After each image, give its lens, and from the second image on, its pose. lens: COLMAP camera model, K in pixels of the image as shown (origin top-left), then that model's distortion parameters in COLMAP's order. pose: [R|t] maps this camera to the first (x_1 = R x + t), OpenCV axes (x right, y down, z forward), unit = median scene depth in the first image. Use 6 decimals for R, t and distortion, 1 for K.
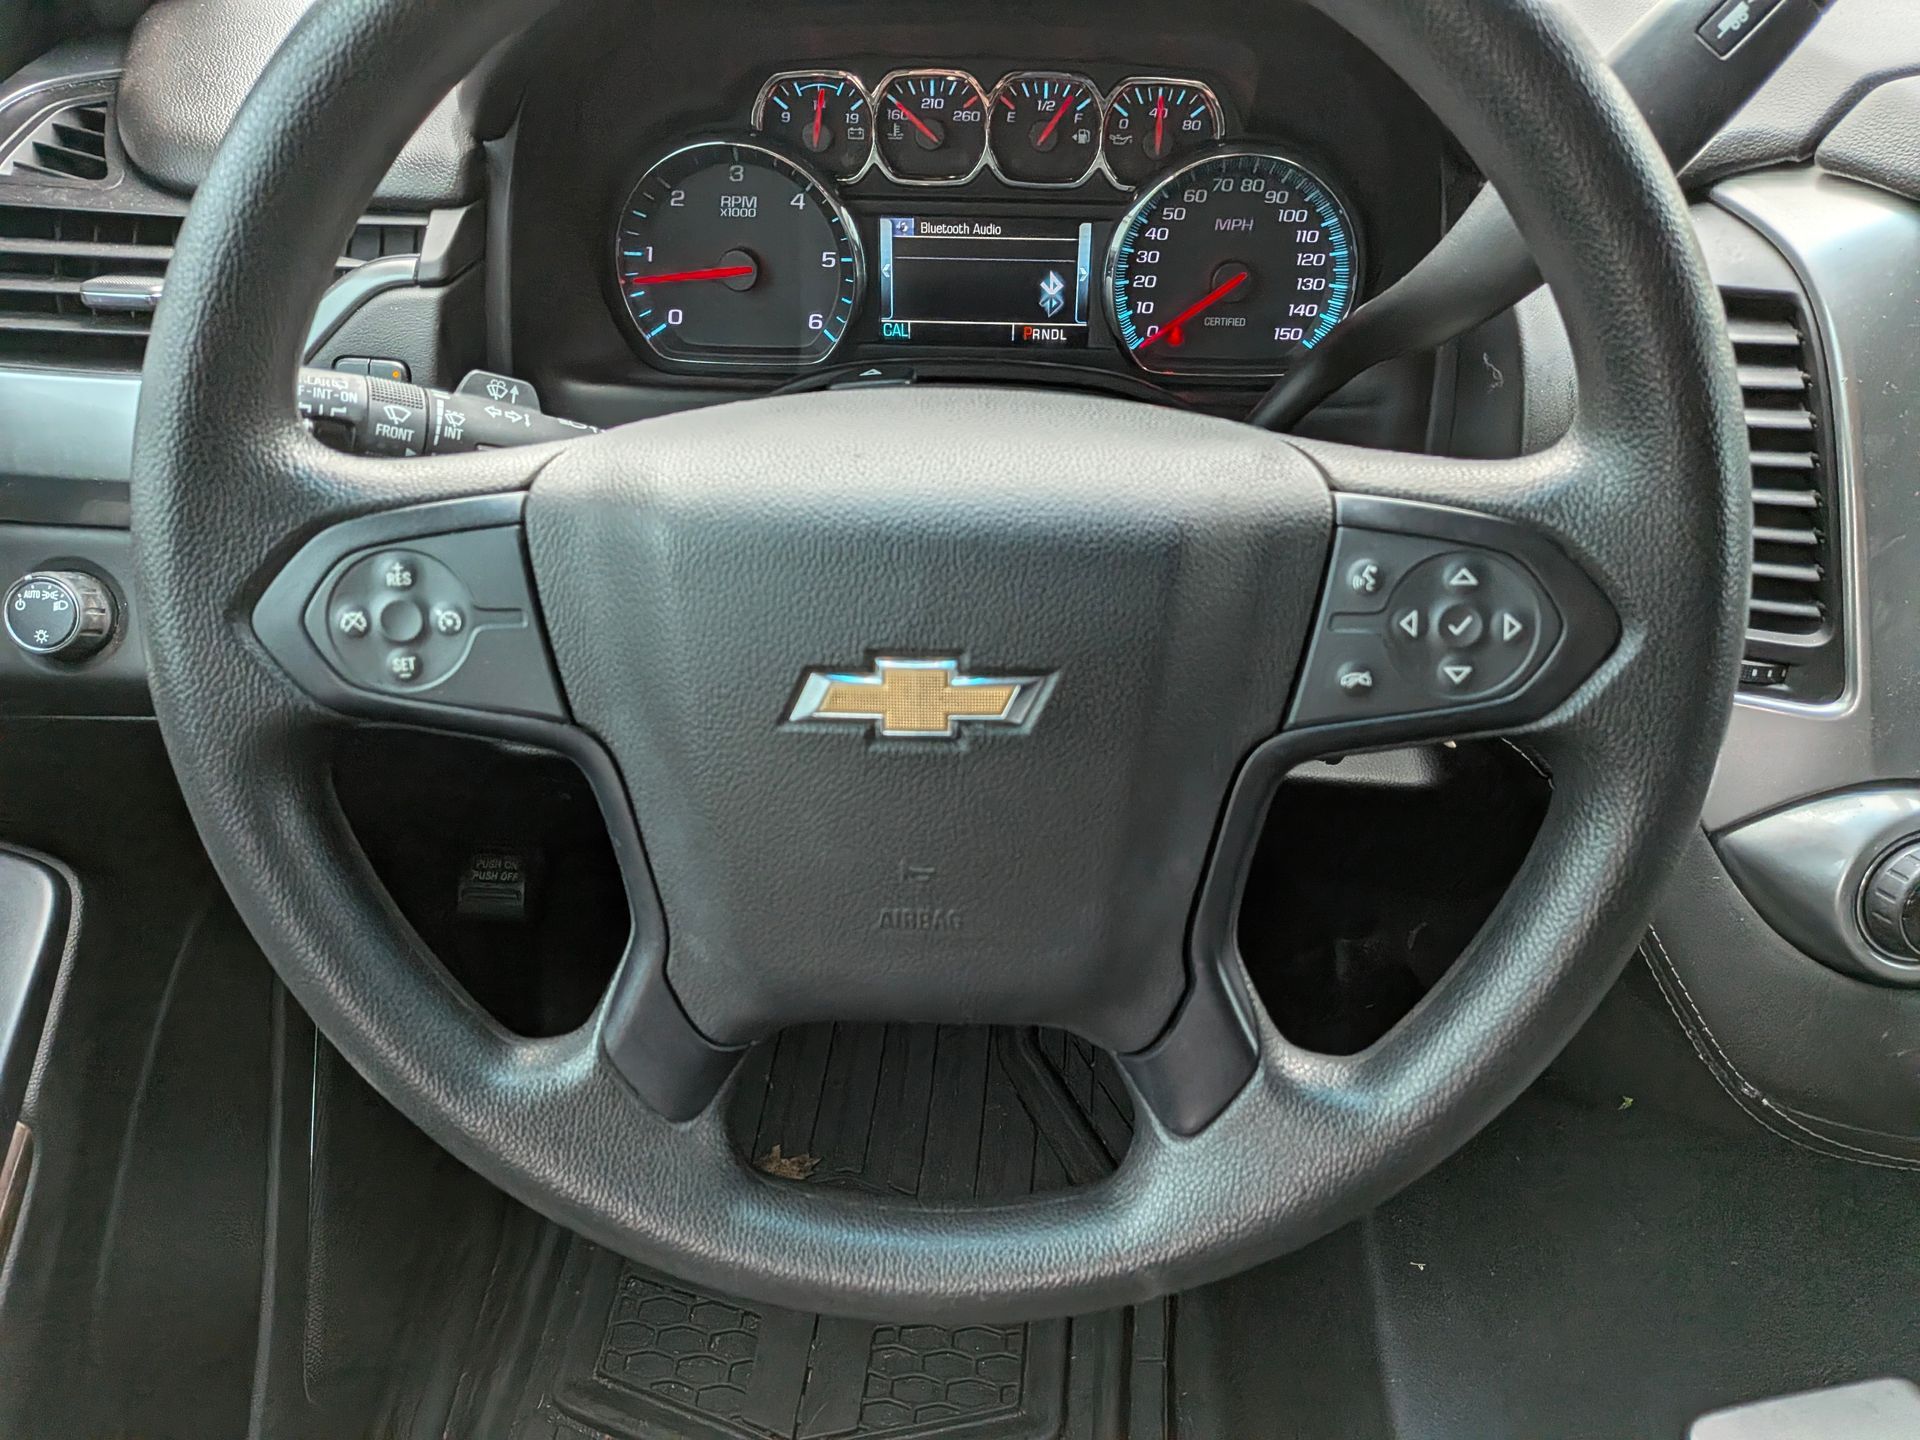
lens RADIAL K [[1435.3, 0, 960.0], [0, 1435.3, 720.0], [0, 0, 1]] dist [0.066668, -0.133538]
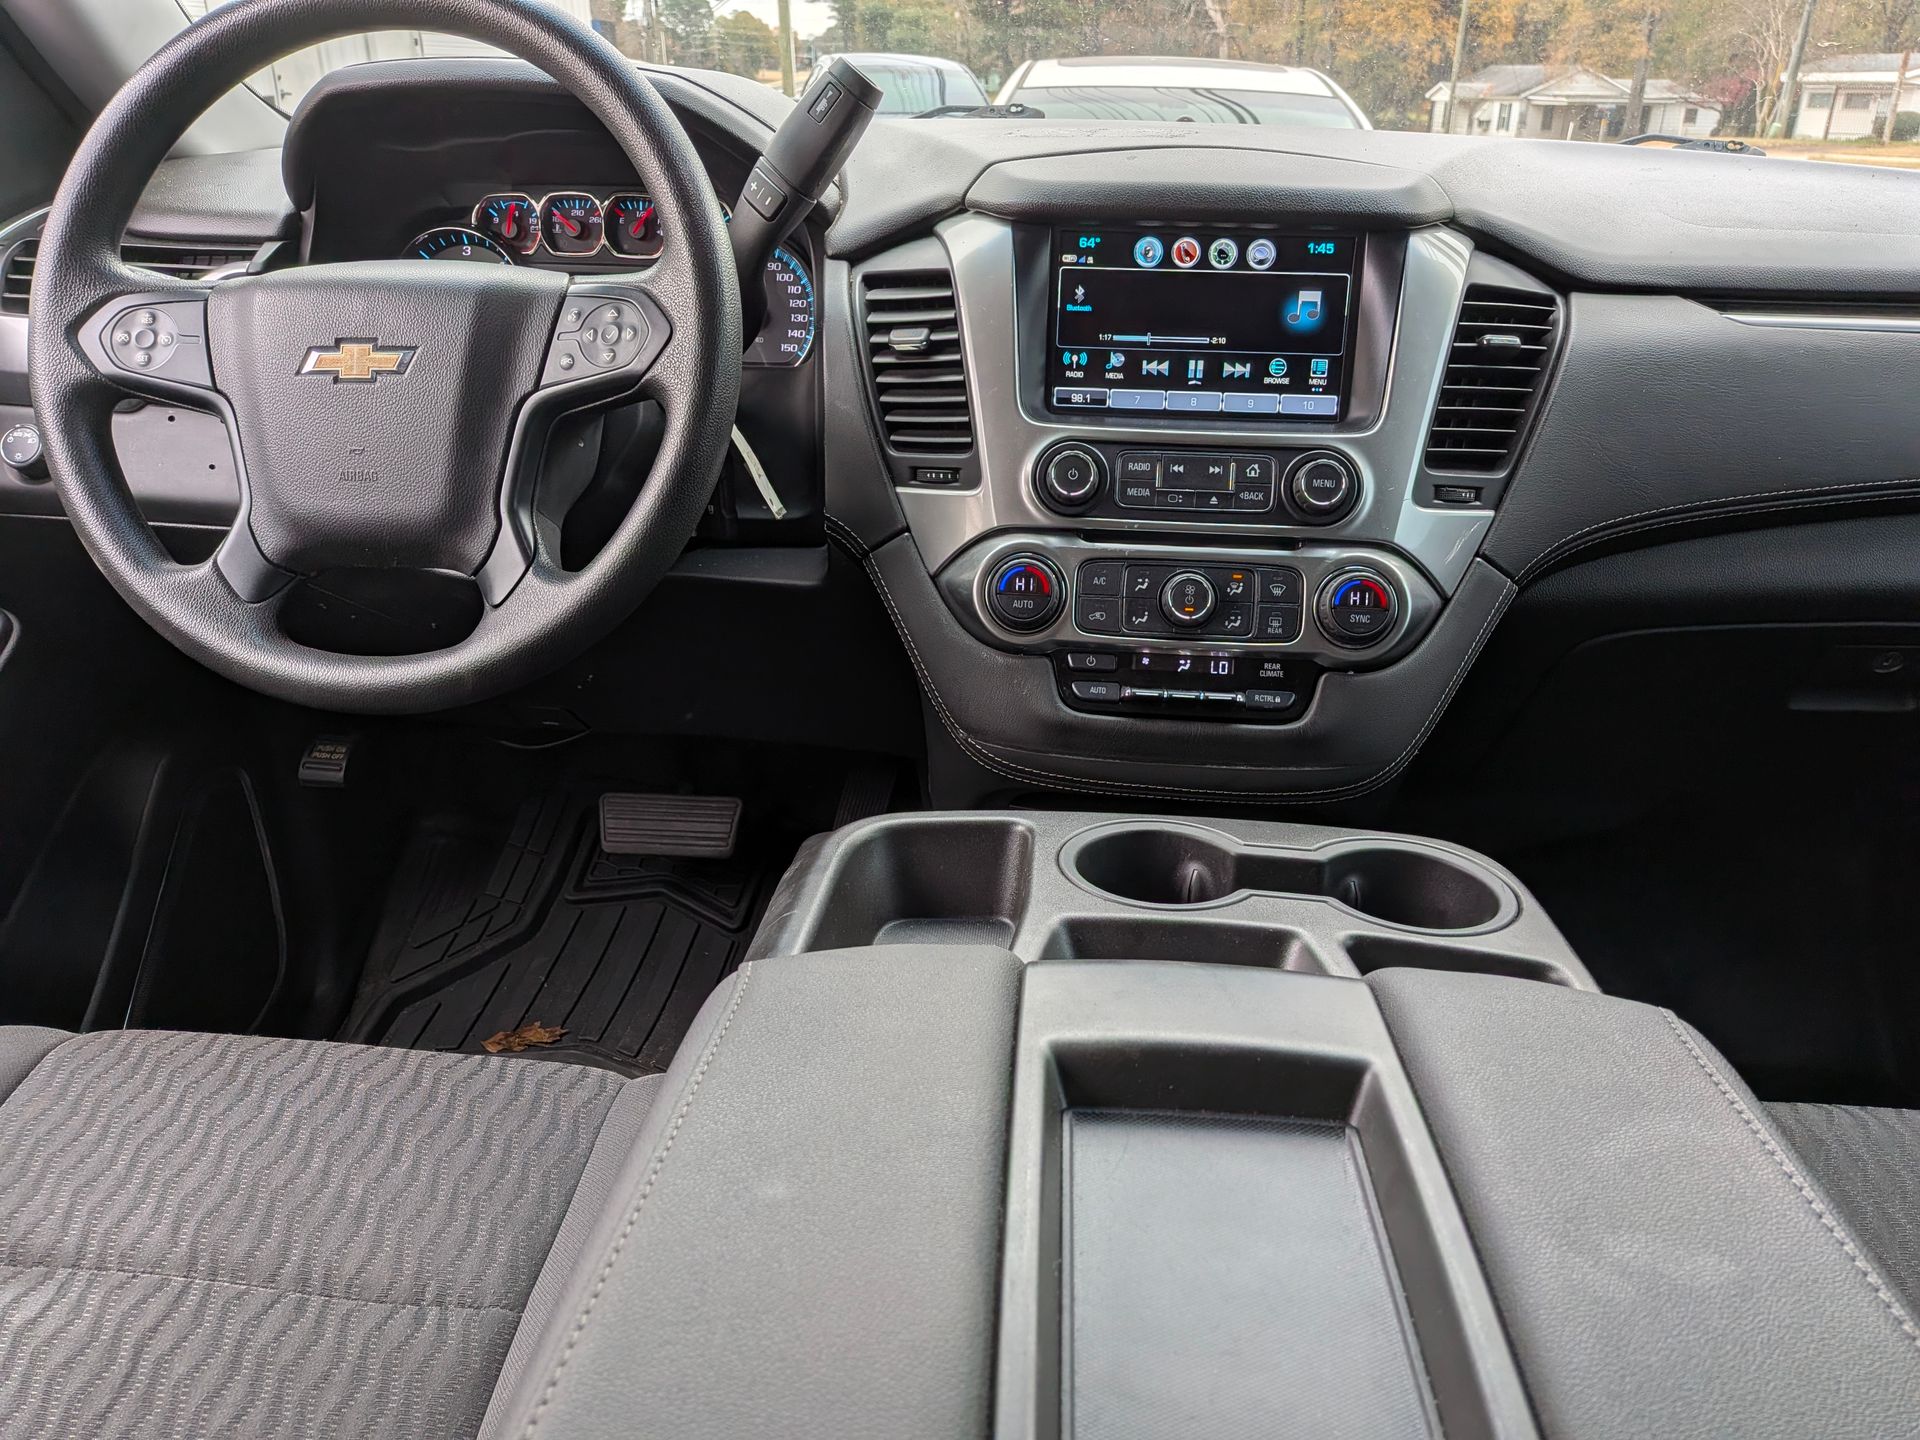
lens RADIAL K [[1435.3, 0, 960.0], [0, 1435.3, 720.0], [0, 0, 1]] dist [0.066668, -0.133538]
pose [[0.997441, 0.033254, -0.063285, 0.686413], [-0.046215, 0.975318, -0.215913, 0.625505], [0.054543, 0.218286, 0.974360, -0.633850]]
